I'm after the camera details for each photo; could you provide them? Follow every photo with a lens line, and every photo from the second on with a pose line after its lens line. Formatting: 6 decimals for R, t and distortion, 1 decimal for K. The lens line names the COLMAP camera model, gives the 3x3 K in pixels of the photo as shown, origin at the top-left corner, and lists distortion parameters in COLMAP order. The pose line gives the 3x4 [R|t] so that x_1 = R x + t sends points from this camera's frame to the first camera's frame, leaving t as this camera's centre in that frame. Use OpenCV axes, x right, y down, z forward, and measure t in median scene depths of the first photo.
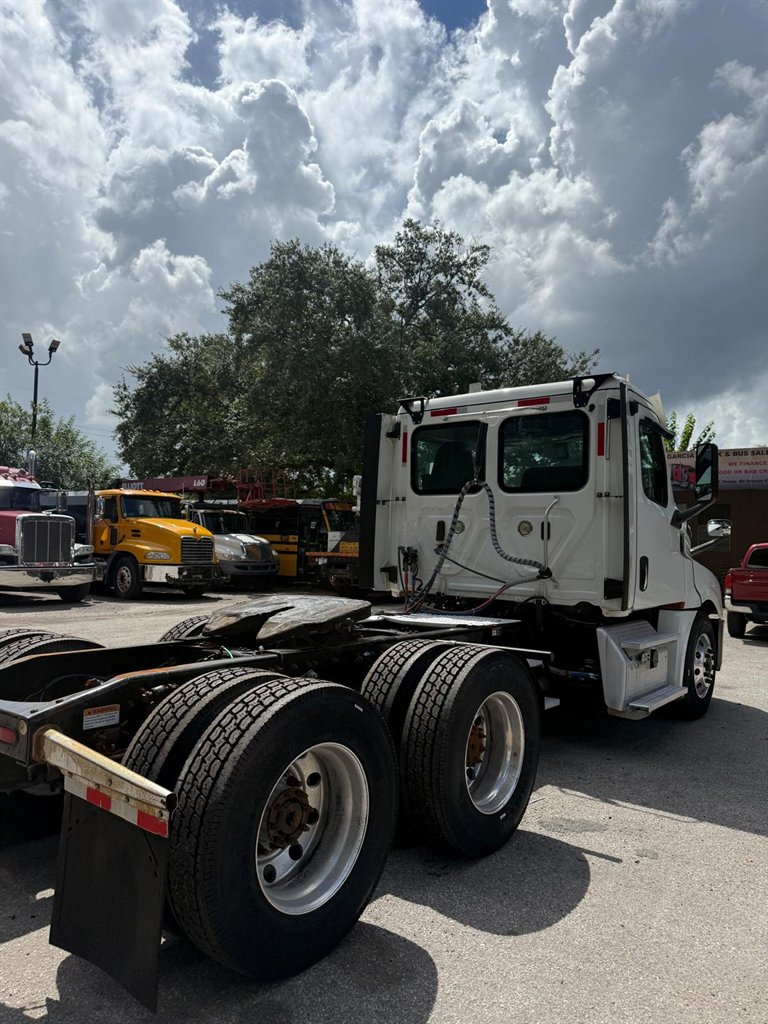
lens RADIAL K [[700.8, 0, 391.9], [0, 700.8, 518.2], [0, 0, 1]] dist [0.049794, -0.062531]
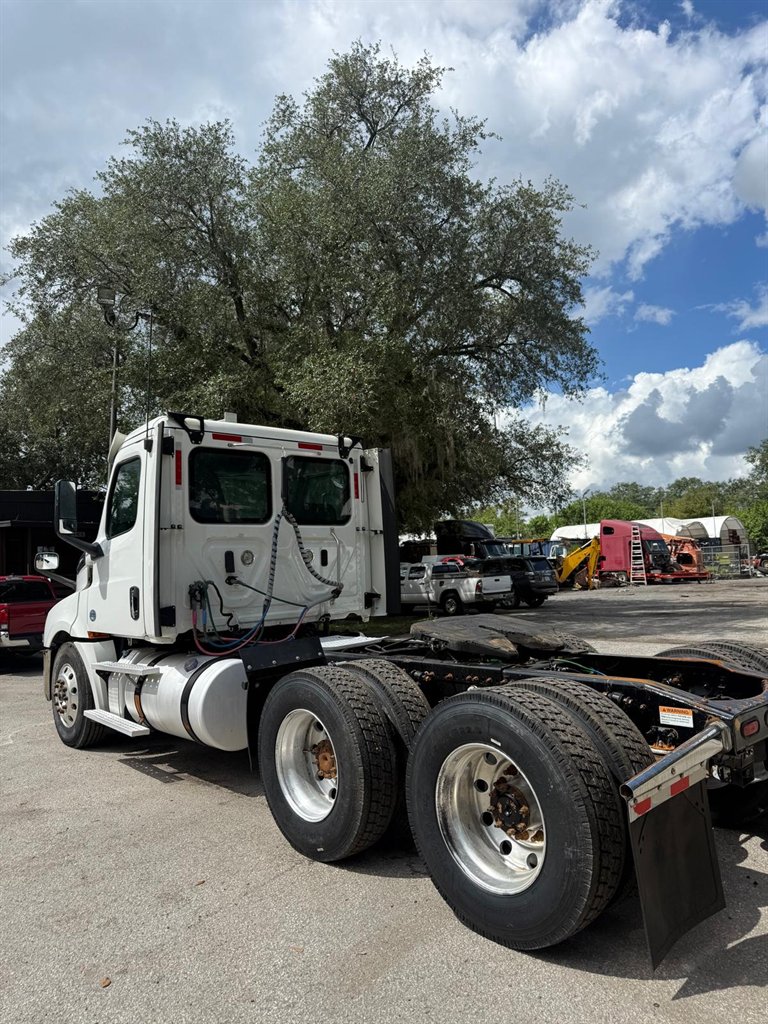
lens RADIAL K [[700.8, 0, 391.9], [0, 700.8, 518.2], [0, 0, 1]] dist [0.049794, -0.062531]
pose [[0.177705, 0.040383, 0.983255, -0.828399], [0.012633, 0.998982, -0.043313, 0.003059], [-0.984003, 0.020119, 0.177014, 0.613479]]
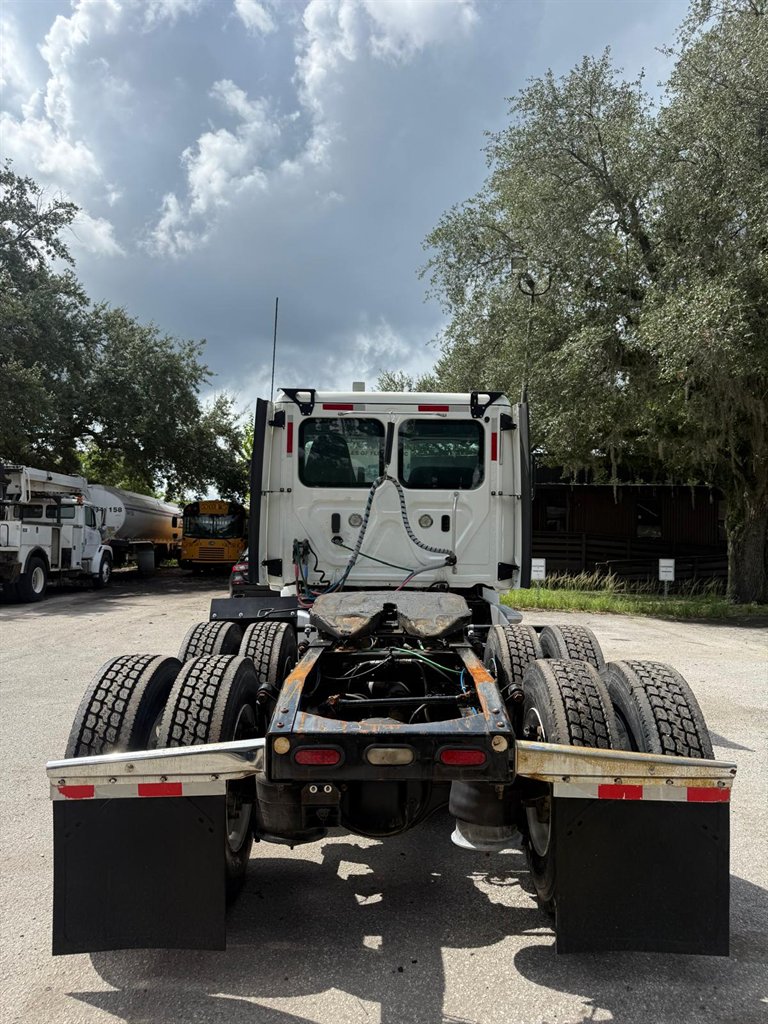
lens RADIAL K [[706.0, 0, 362.5], [0, 706.0, 515.7], [0, 0, 1]] dist [-0.012479, 0.029164]
pose [[0.797422, 0.004102, 0.603408, -0.519070], [-0.016041, 0.999768, 0.014403, -0.008108], [-0.603209, -0.021165, 0.797303, 0.156444]]
